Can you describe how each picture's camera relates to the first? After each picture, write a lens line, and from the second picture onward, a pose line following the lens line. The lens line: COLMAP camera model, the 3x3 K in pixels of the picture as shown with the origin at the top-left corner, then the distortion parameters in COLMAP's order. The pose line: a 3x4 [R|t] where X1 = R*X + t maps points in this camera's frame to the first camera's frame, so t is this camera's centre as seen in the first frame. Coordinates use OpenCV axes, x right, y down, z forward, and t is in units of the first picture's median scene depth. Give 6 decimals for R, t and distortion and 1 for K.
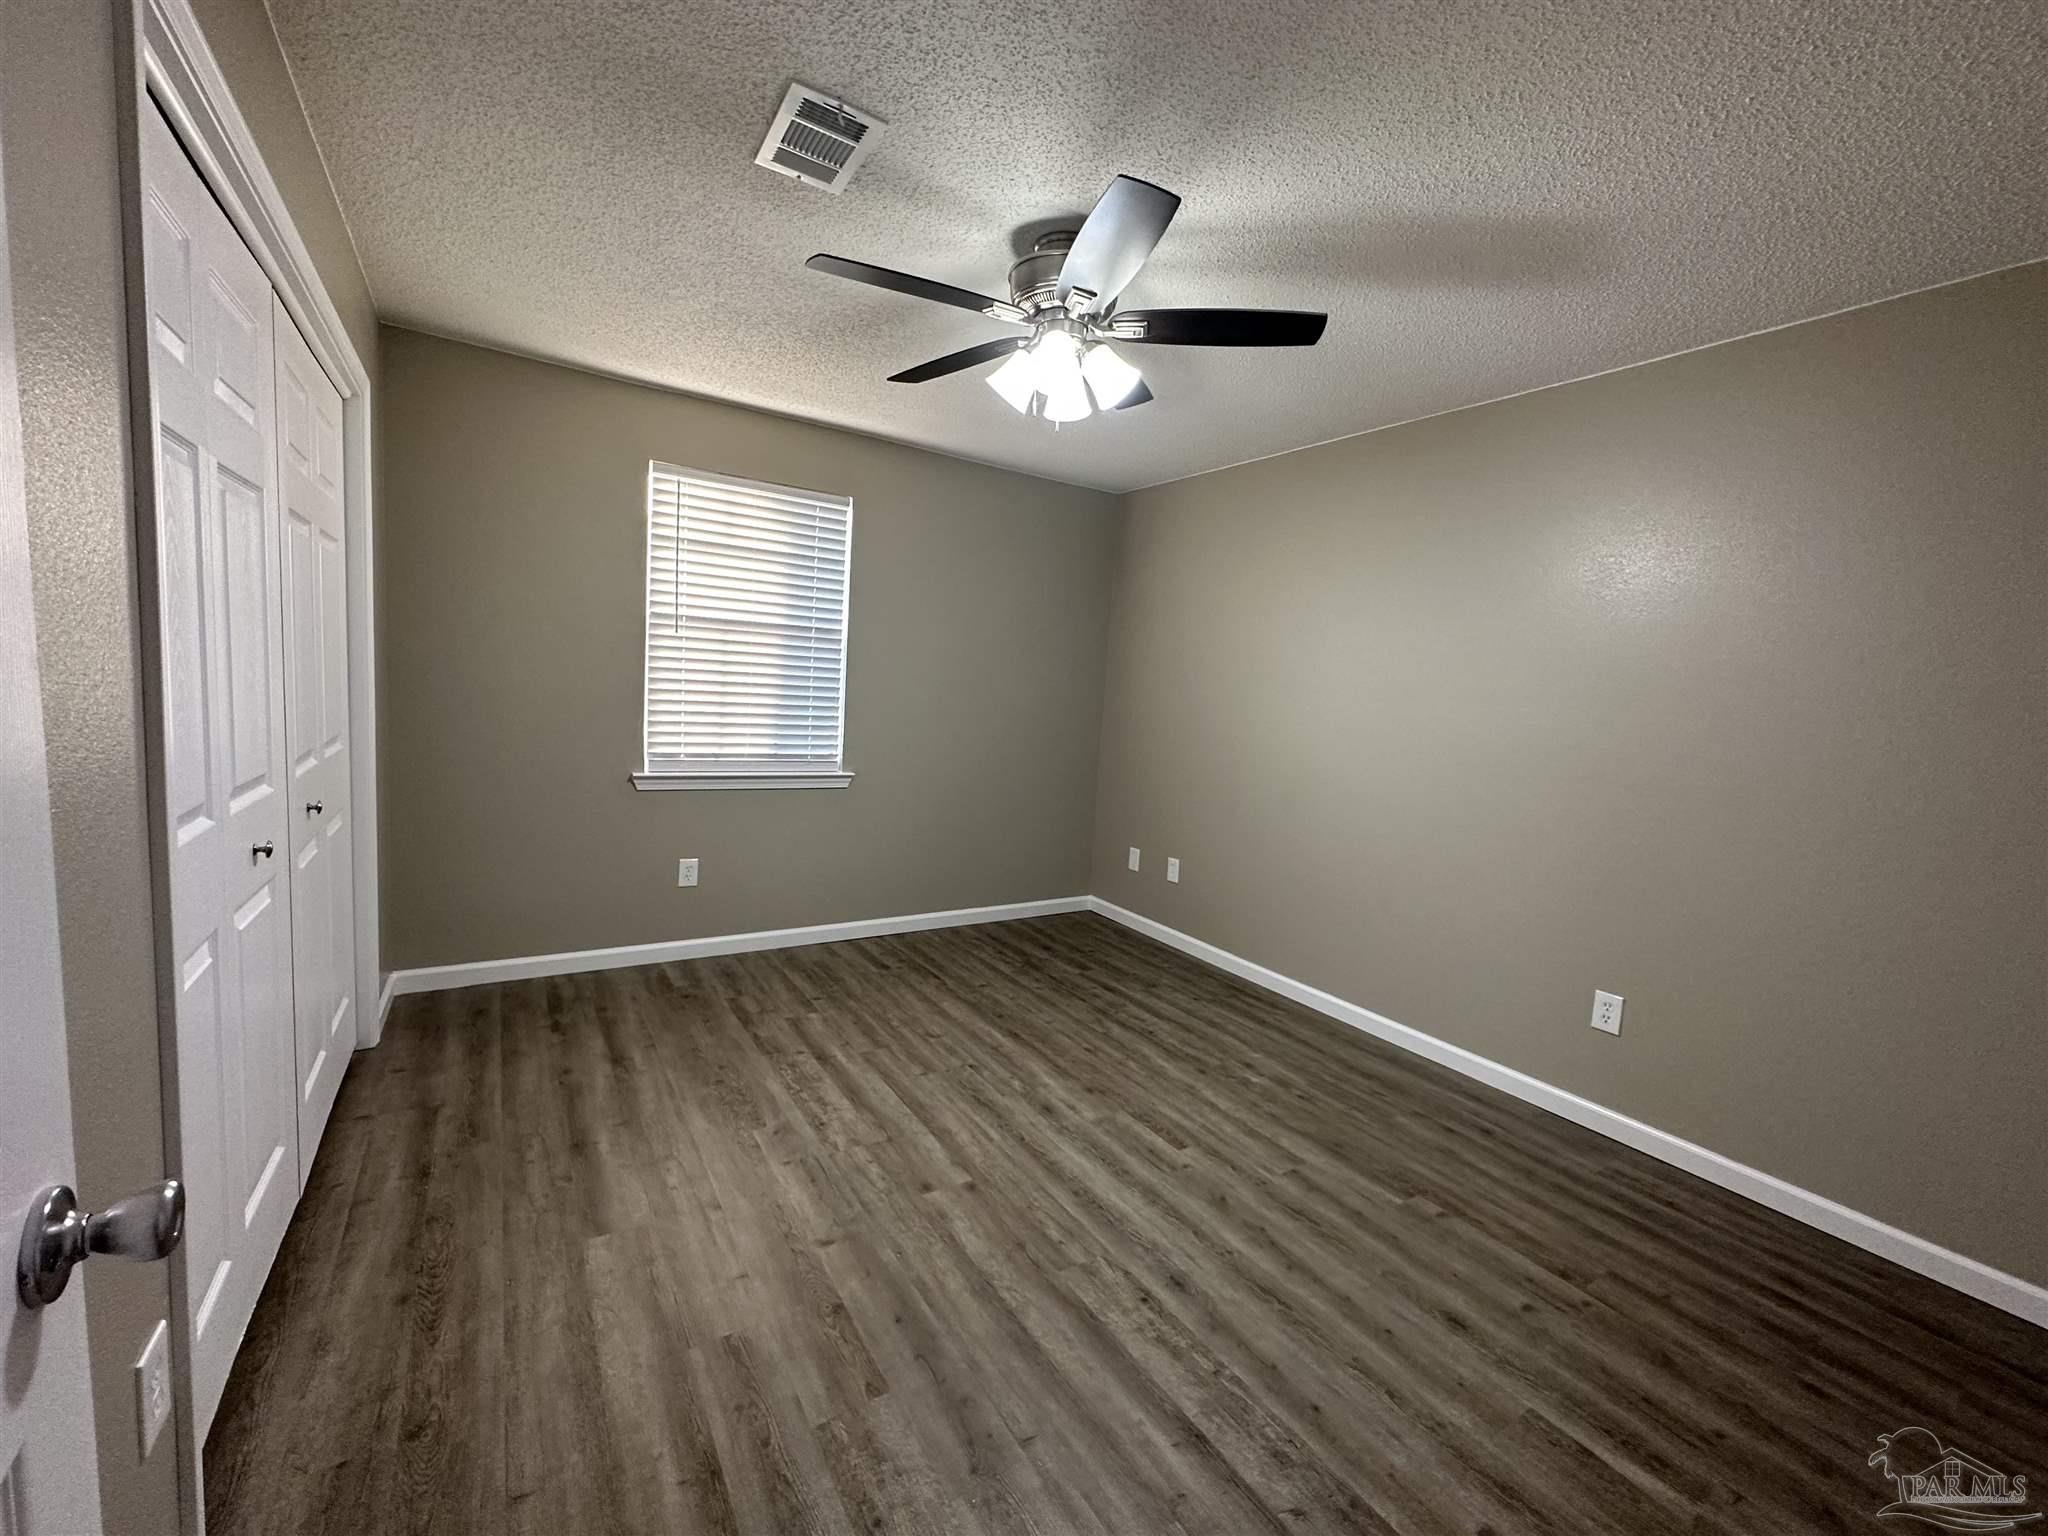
lens RADIAL K [[814.1, 0, 1027.0], [0, 814.1, 766.8], [0, 0, 1]] dist [-0.002104, 0.000226]
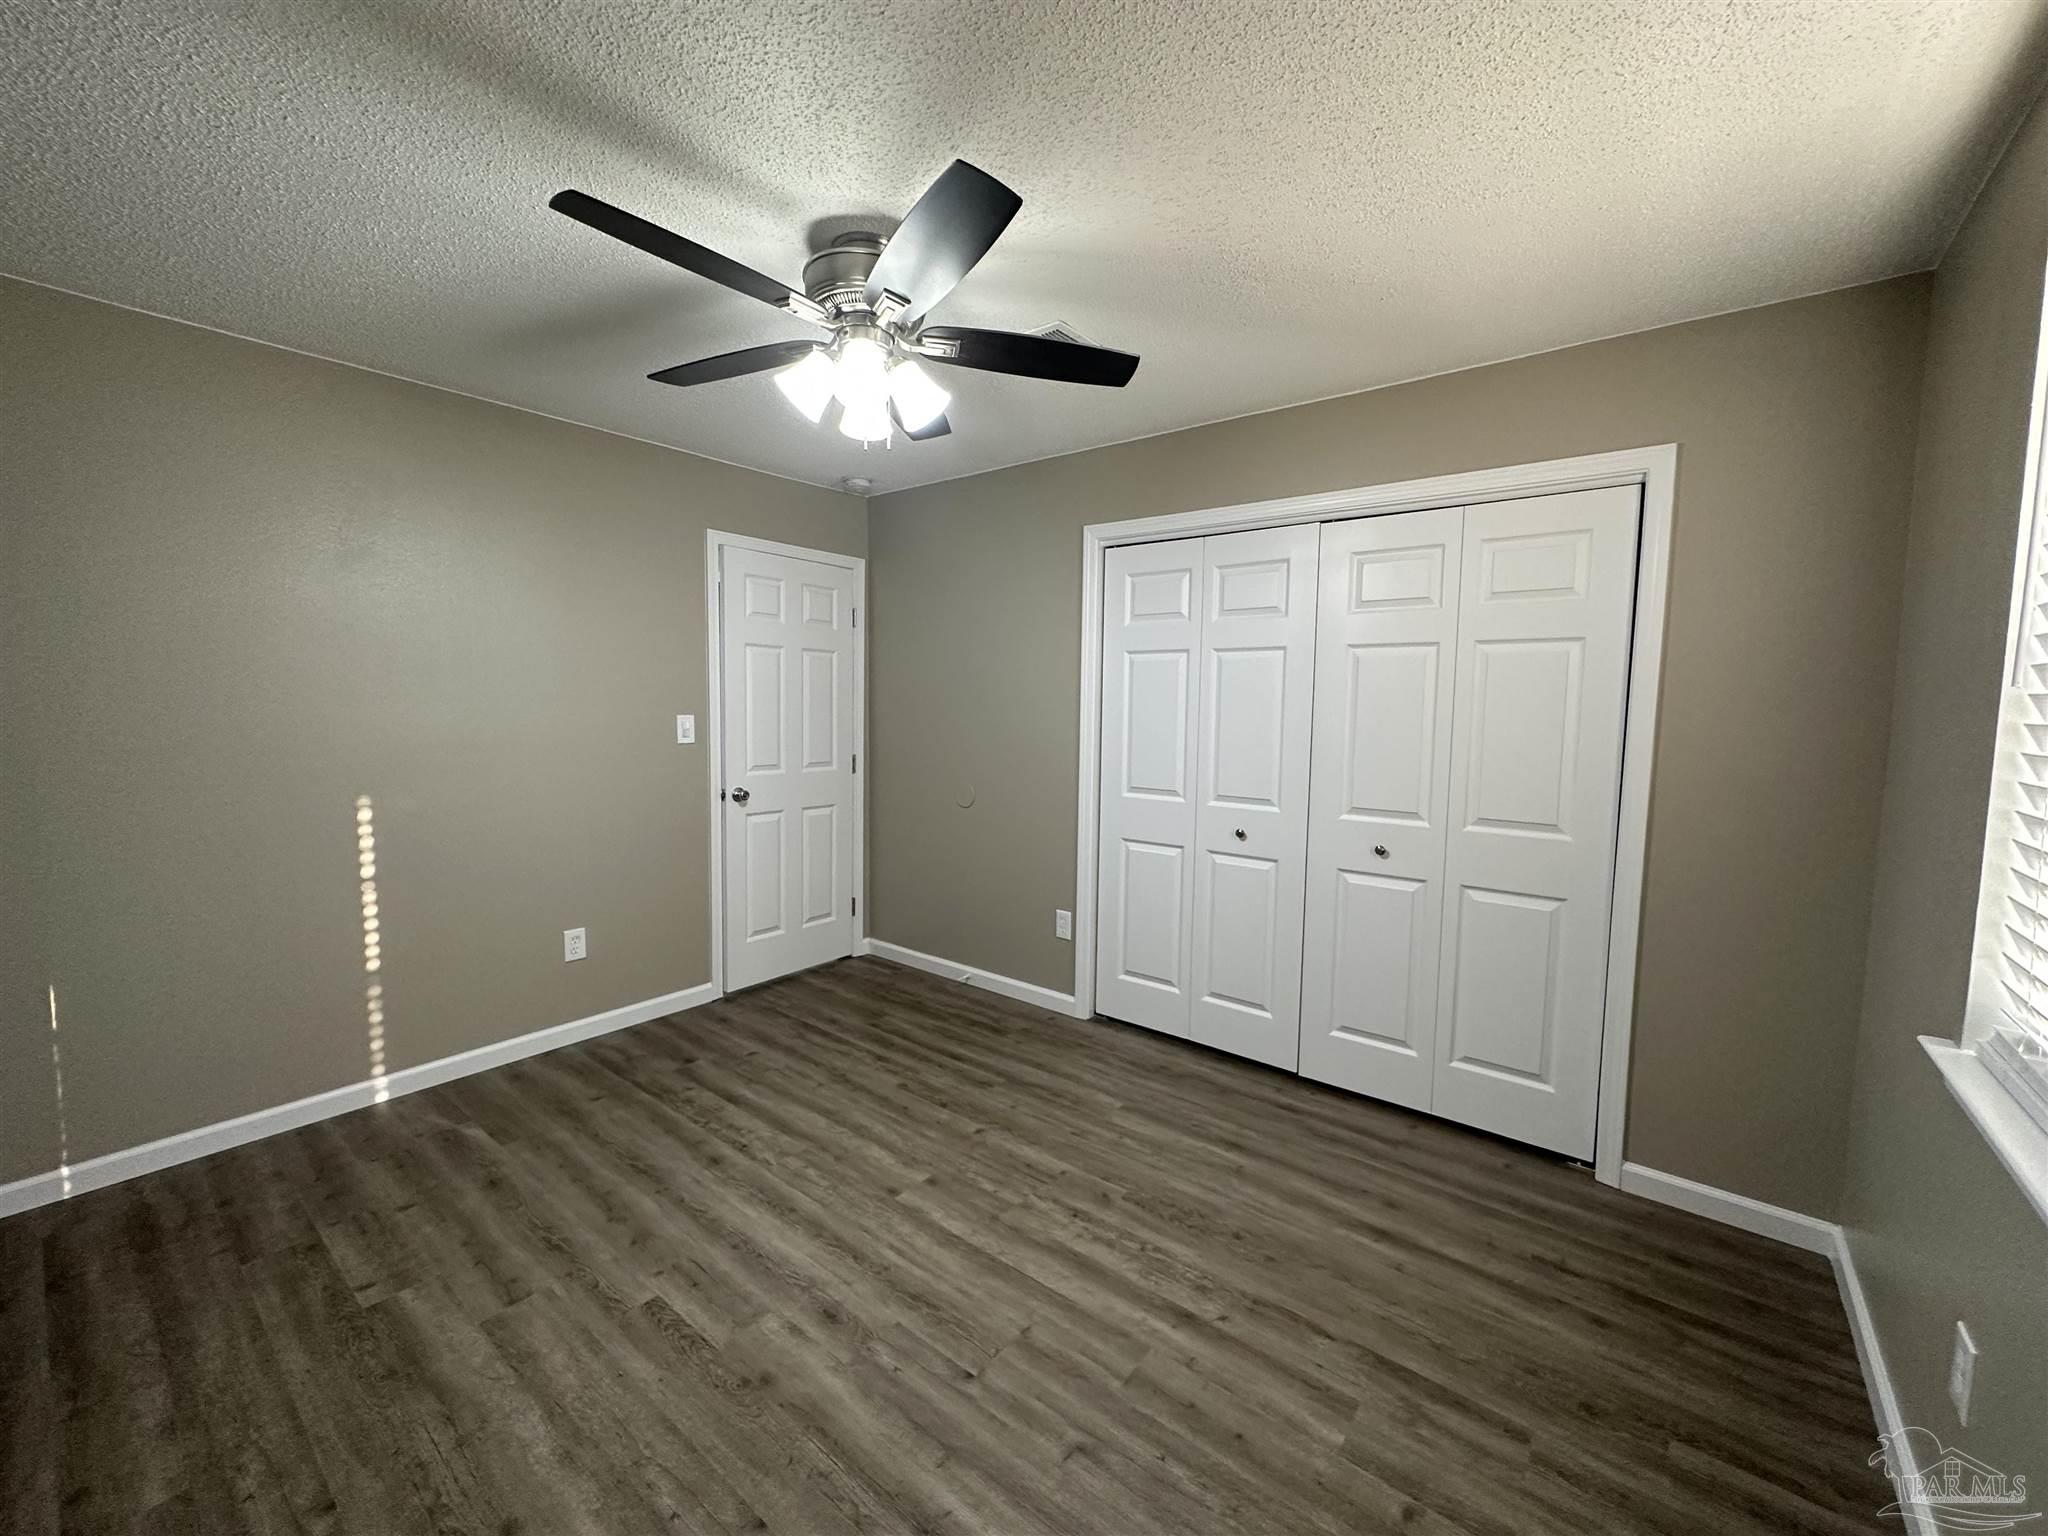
lens RADIAL K [[814.1, 0, 1027.0], [0, 814.1, 766.8], [0, 0, 1]] dist [-0.002104, 0.000226]
pose [[-0.944738, -0.049419, -0.324079, 0.135504], [-0.105327, 0.981916, 0.157310, -0.218866], [0.310444, 0.182751, -0.932859, 1.871175]]
